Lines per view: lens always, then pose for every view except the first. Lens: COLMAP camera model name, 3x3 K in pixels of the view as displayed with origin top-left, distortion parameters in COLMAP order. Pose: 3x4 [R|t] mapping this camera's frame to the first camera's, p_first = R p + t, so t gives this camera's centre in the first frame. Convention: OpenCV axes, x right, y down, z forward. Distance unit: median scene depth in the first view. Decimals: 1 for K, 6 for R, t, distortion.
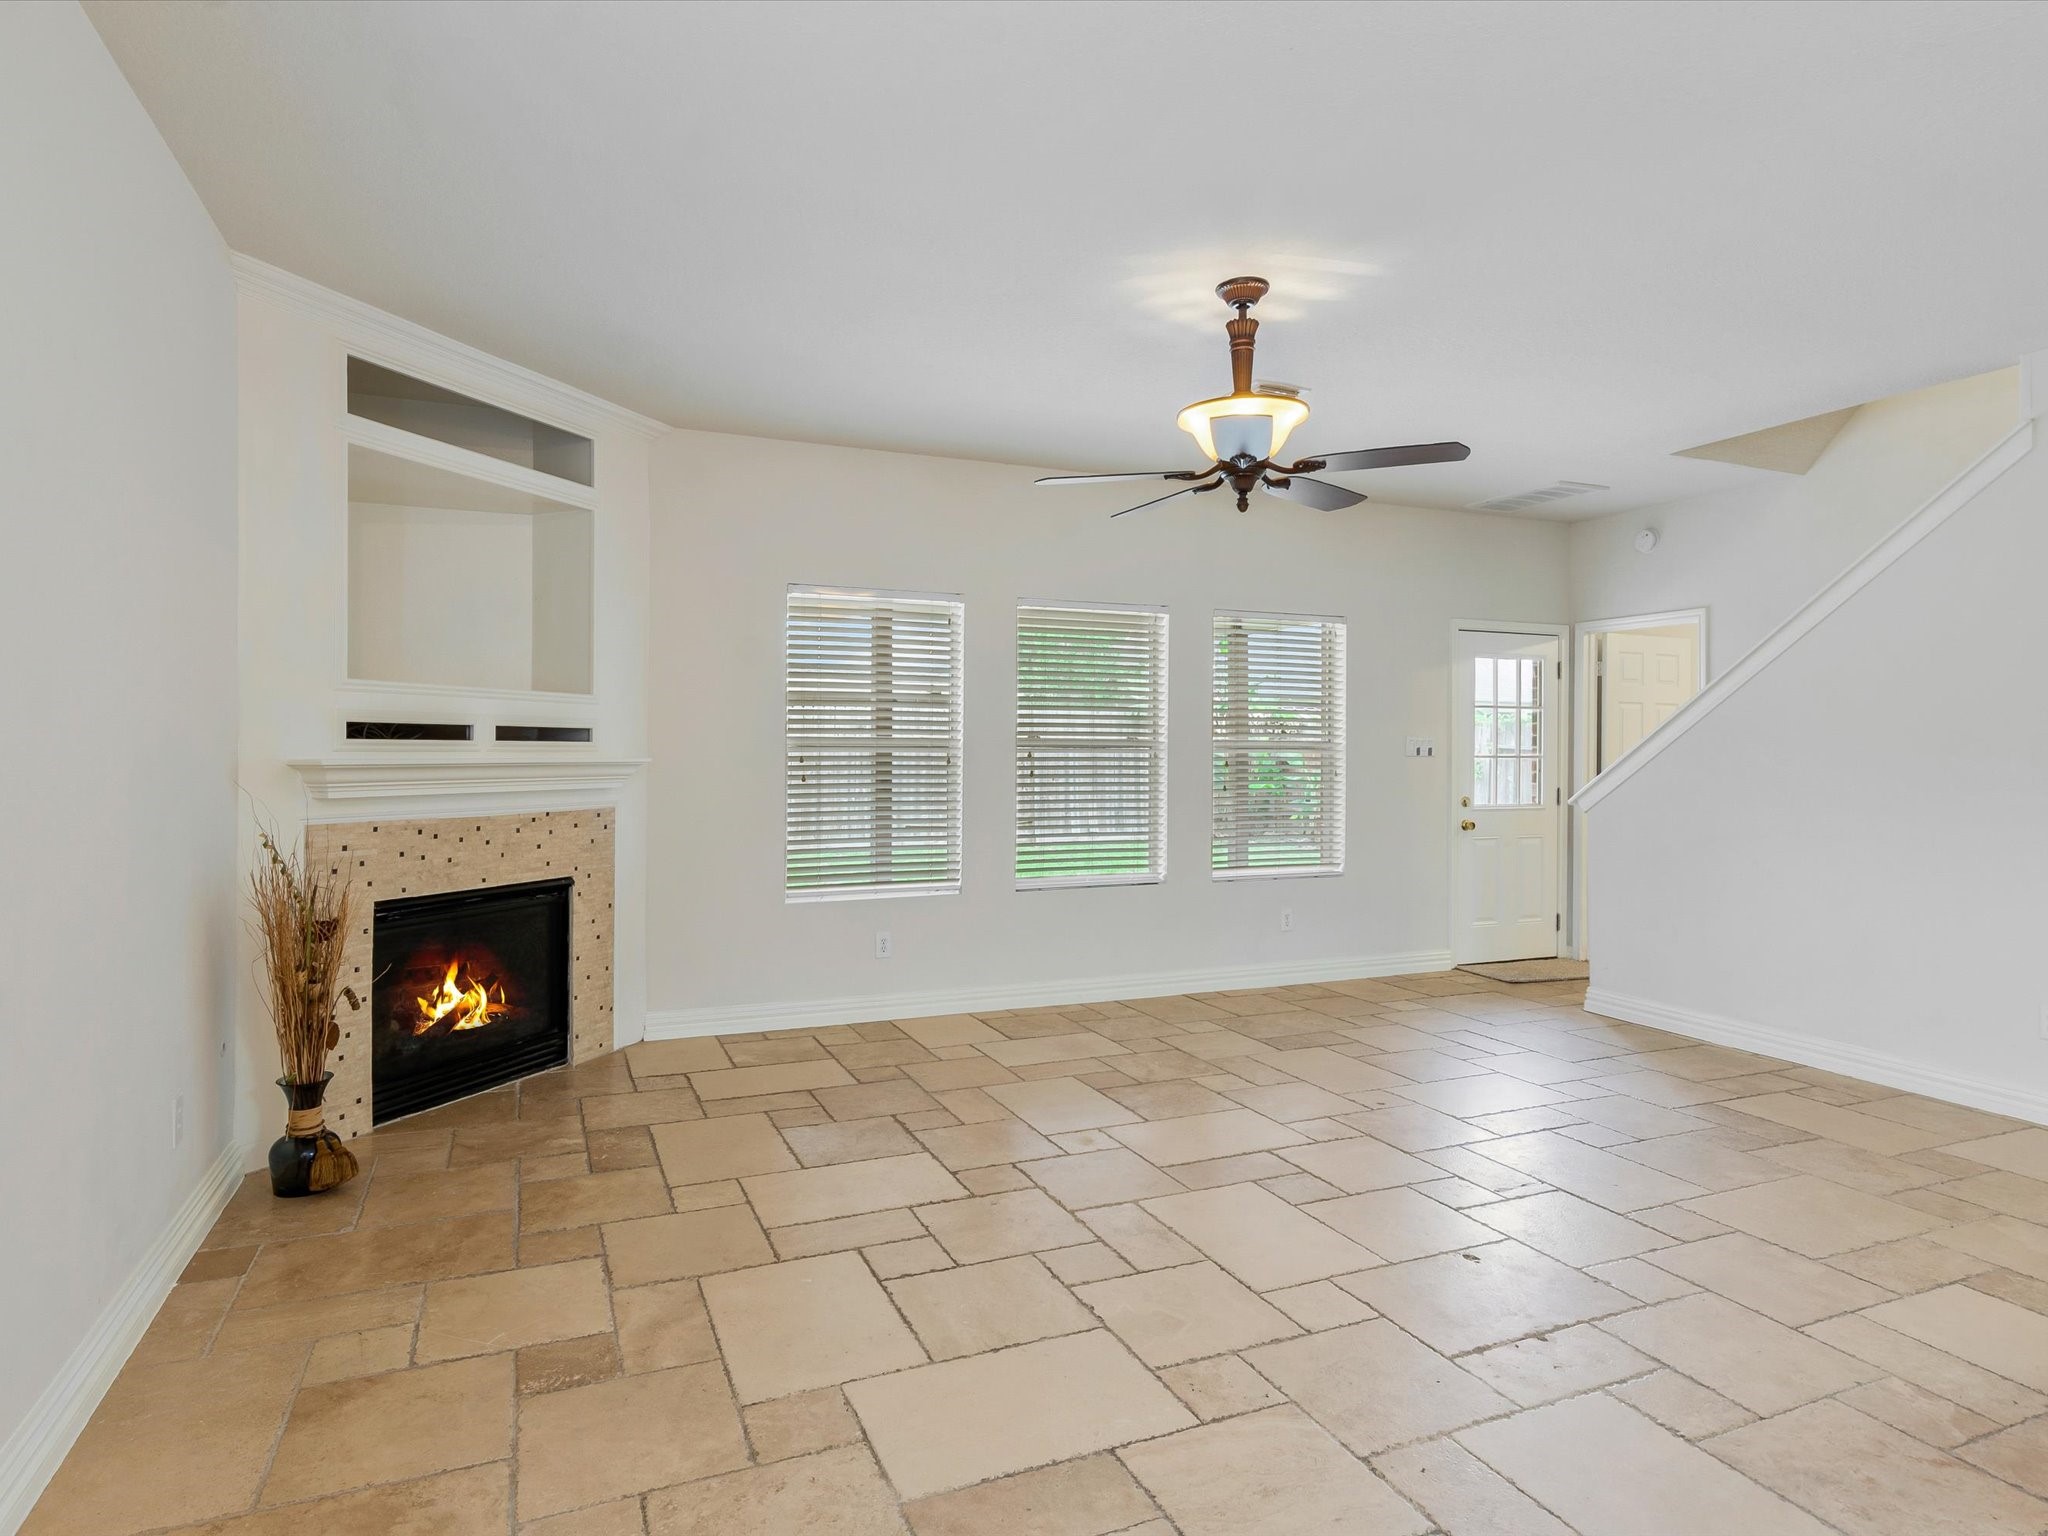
lens RADIAL K [[1129.3, 0, 1020.6], [0, 1129.3, 759.7], [0, 0, 1]] dist [-0.001295, 0.001498]
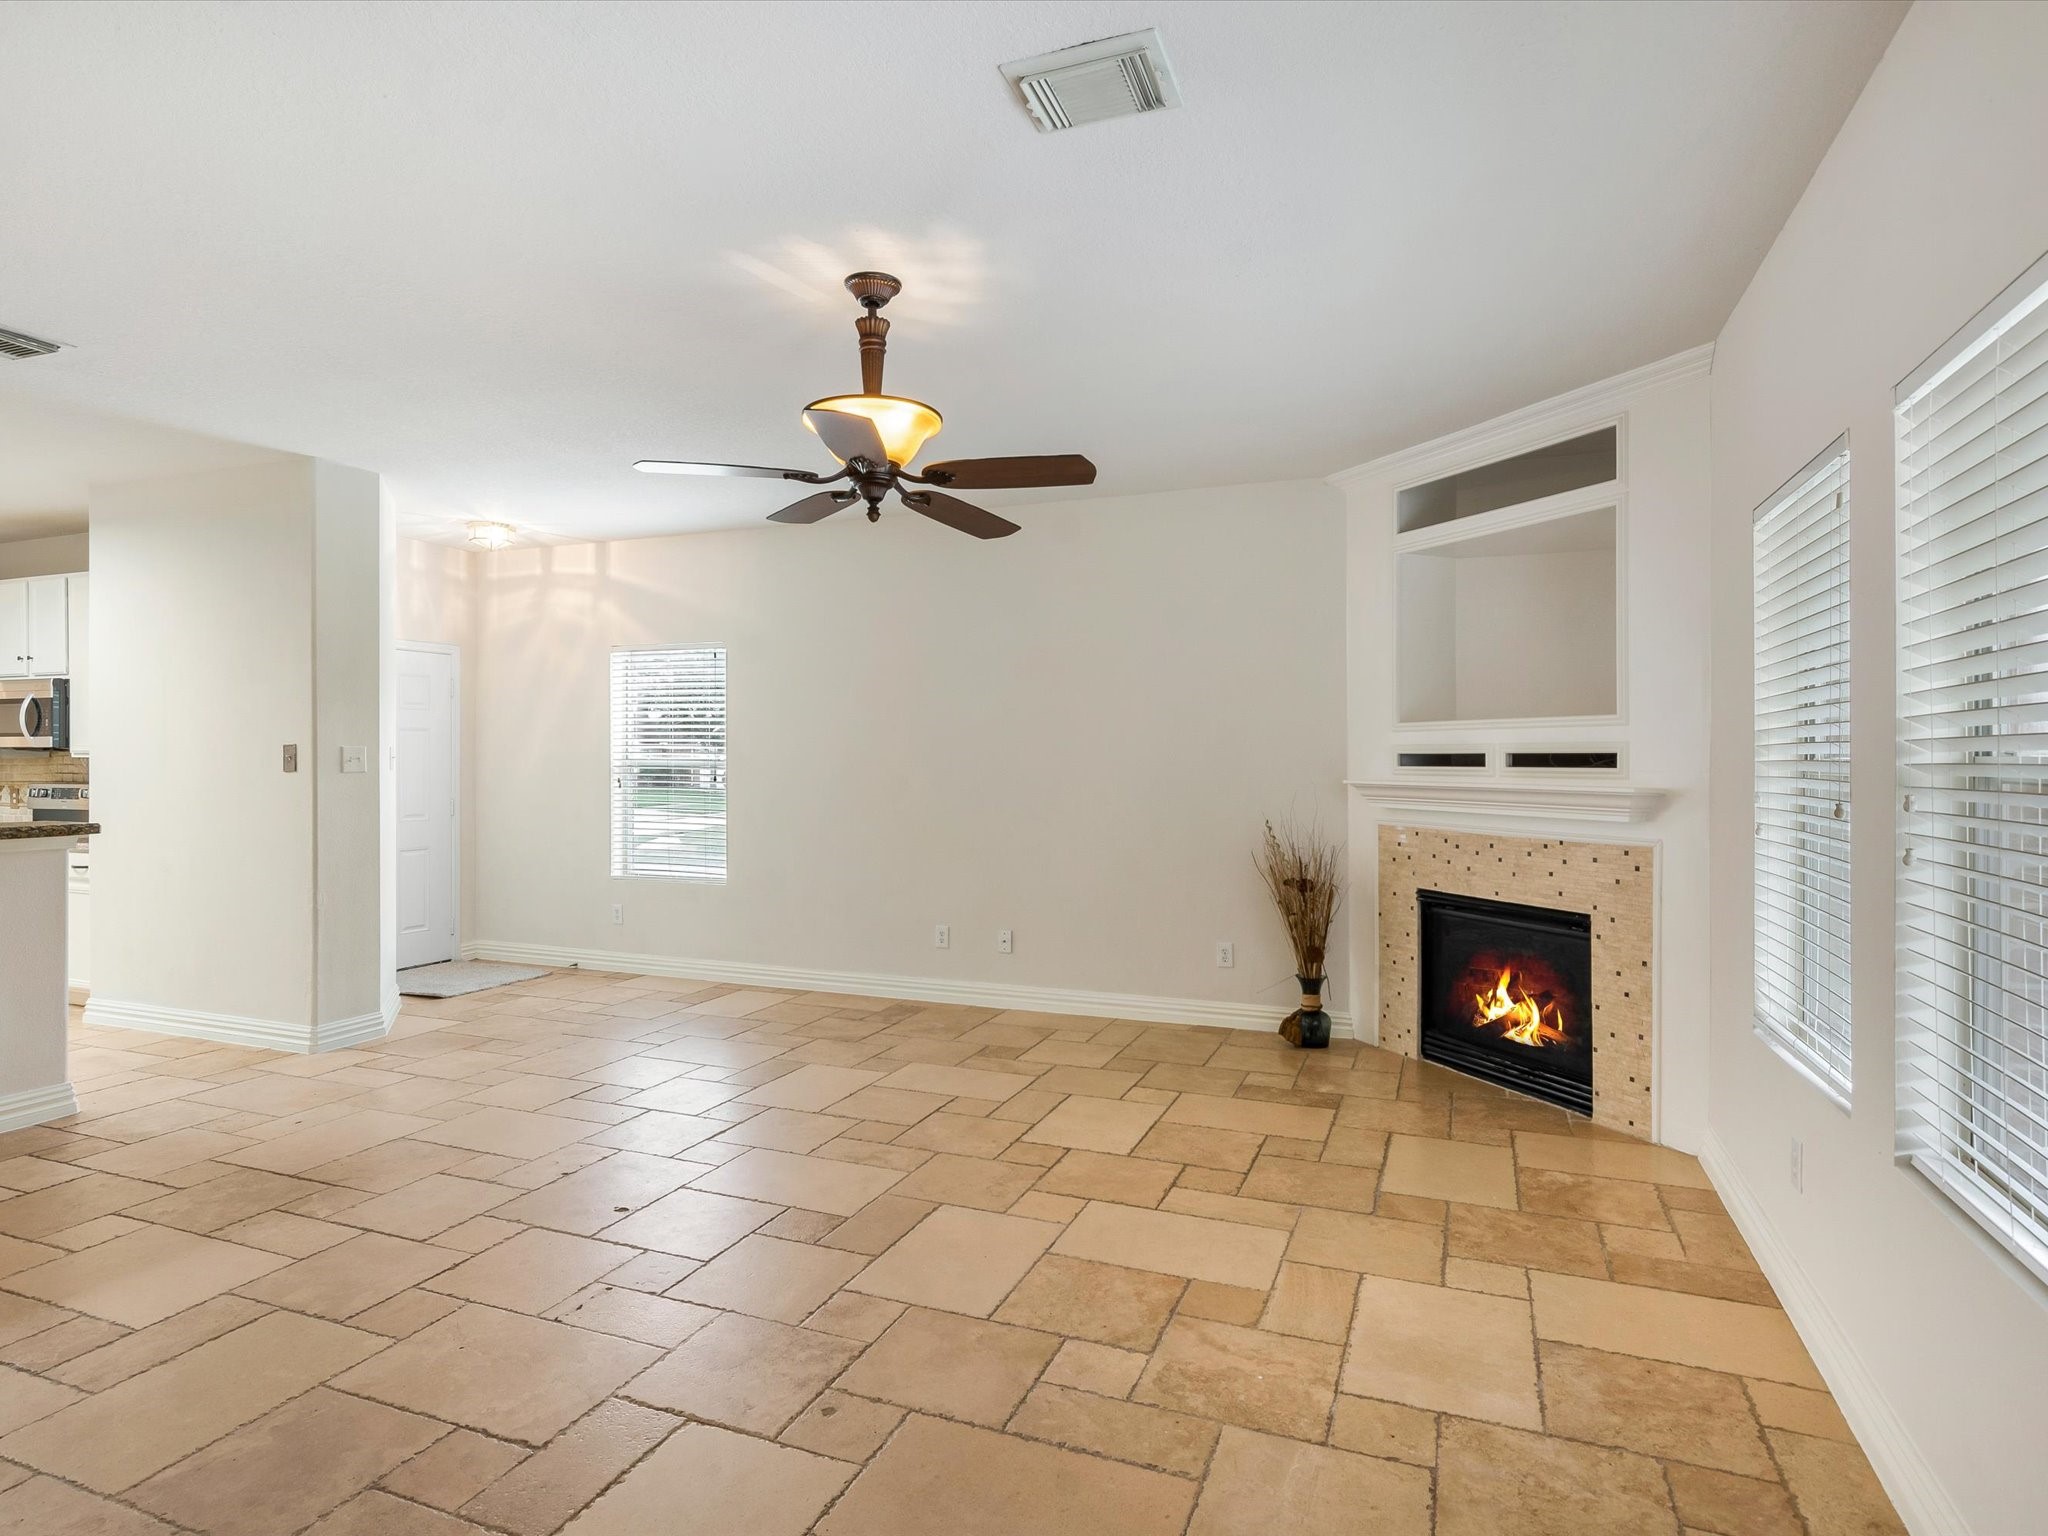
lens RADIAL K [[1129.3, 0, 1020.6], [0, 1129.3, 759.7], [0, 0, 1]] dist [-0.001295, 0.001498]
pose [[-0.696558, -0.010436, -0.717425, 0.676264], [-0.017292, 0.999848, 0.002246, -0.019518], [0.717292, 0.013970, -0.696633, 1.506820]]
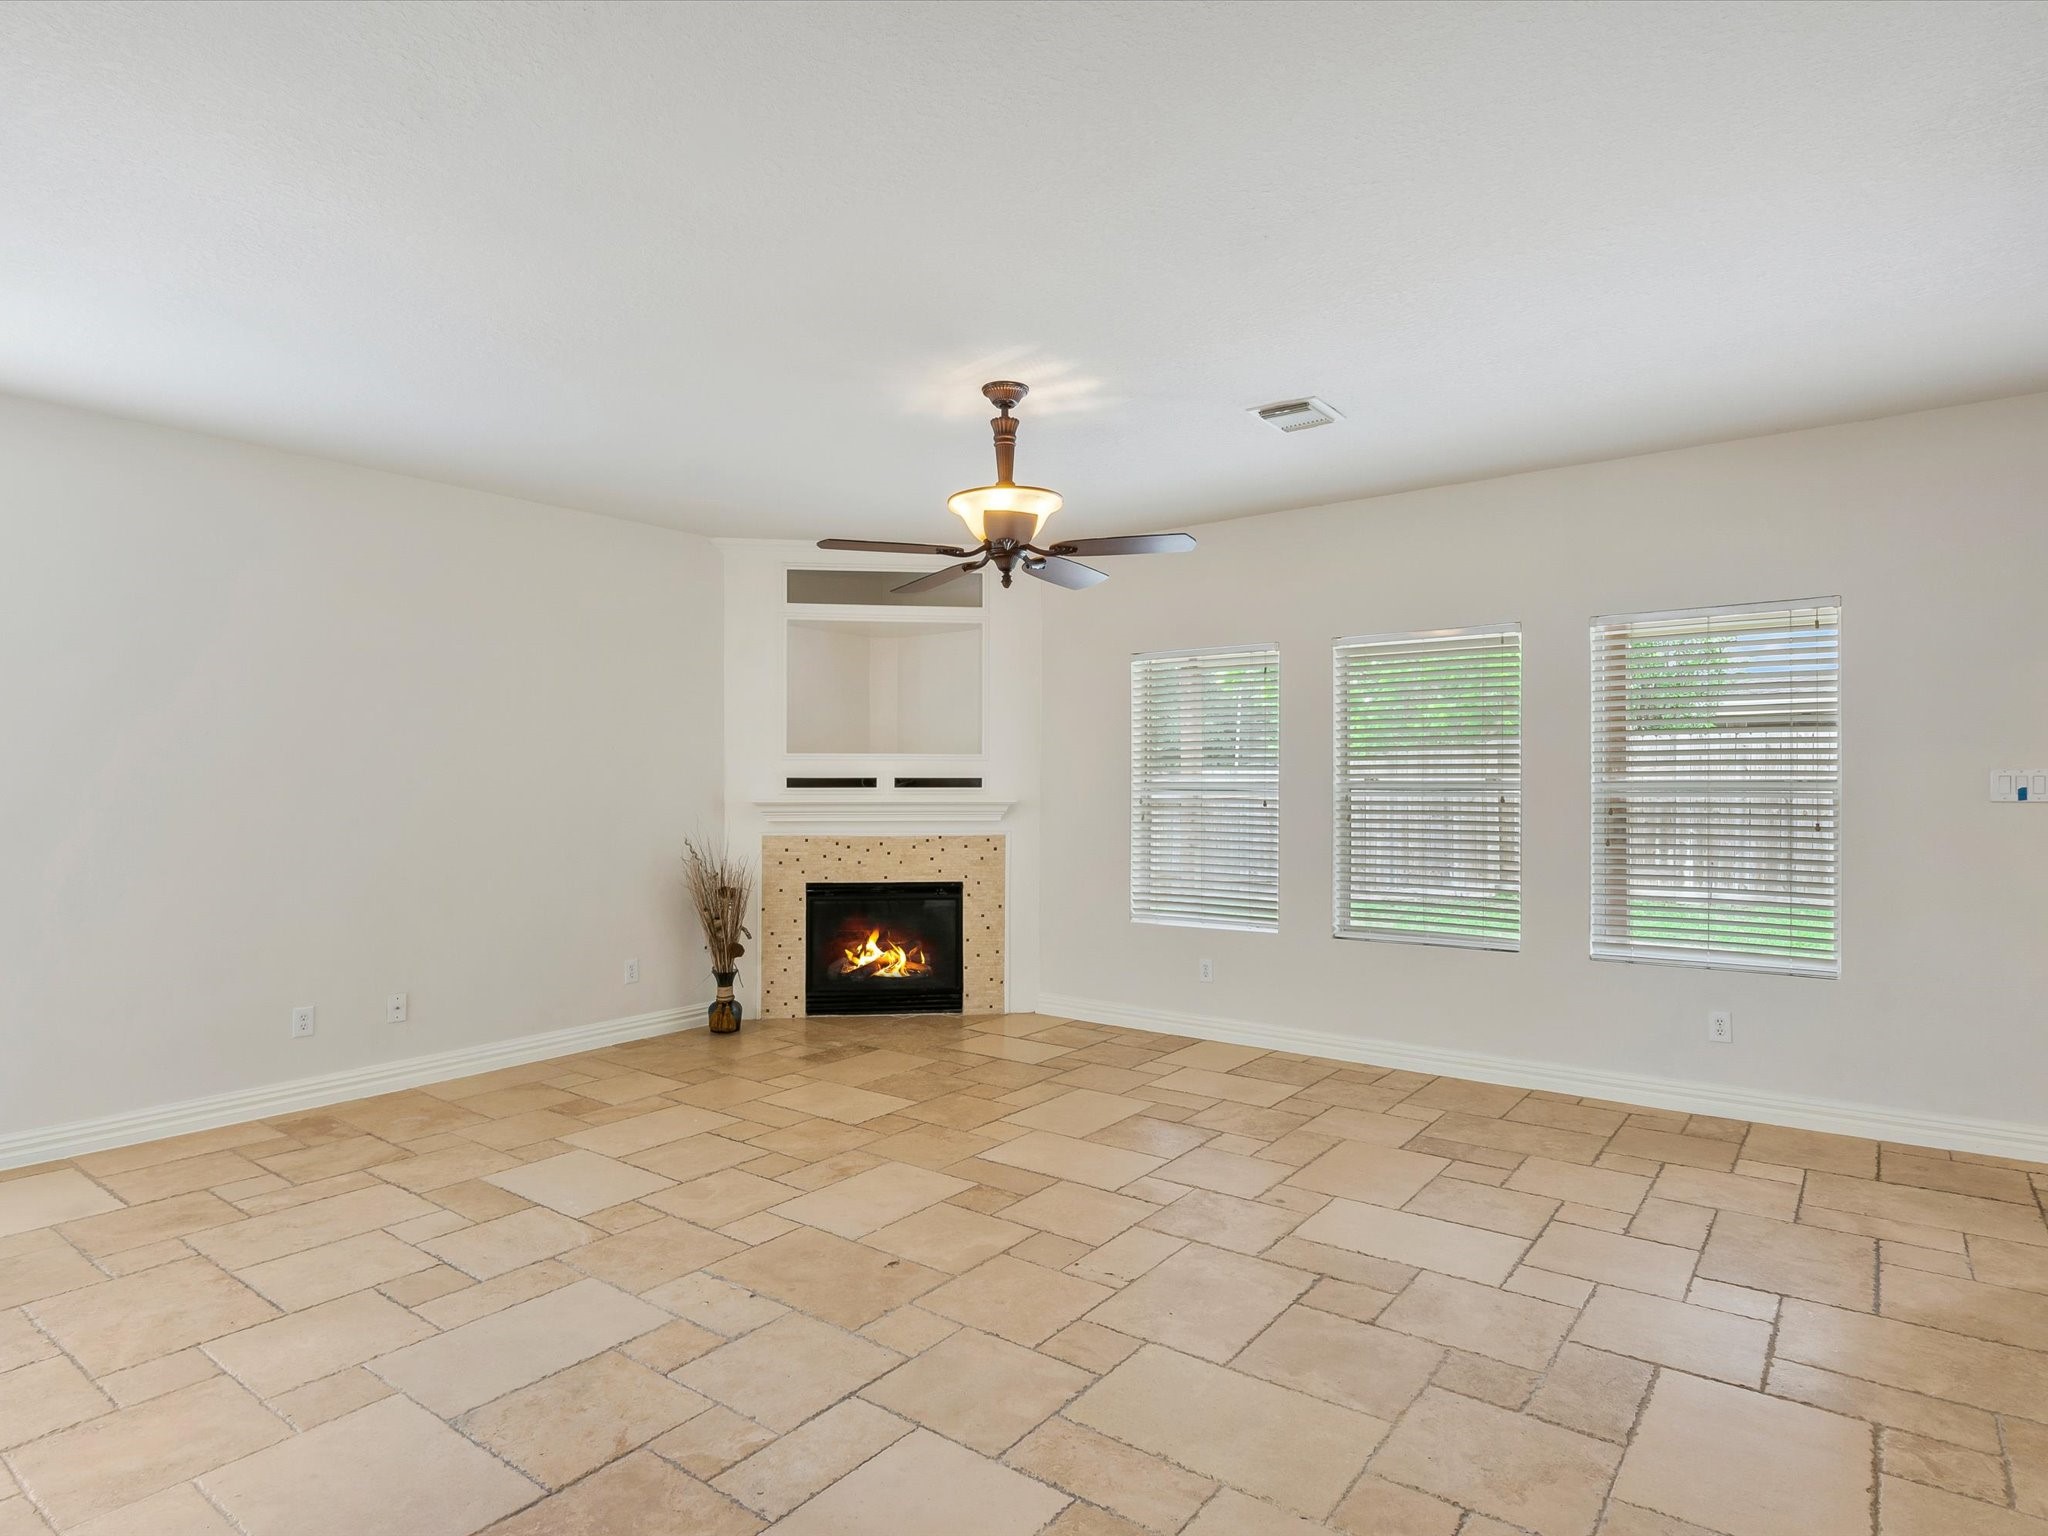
lens RADIAL K [[1129.3, 0, 1020.6], [0, 1129.3, 759.7], [0, 0, 1]] dist [-0.001295, 0.001498]
pose [[0.505023, -0.024482, -0.862758, 1.011640], [-0.006103, 0.999471, -0.031934, -0.007052], [0.863084, 0.021393, 0.504607, 0.391969]]
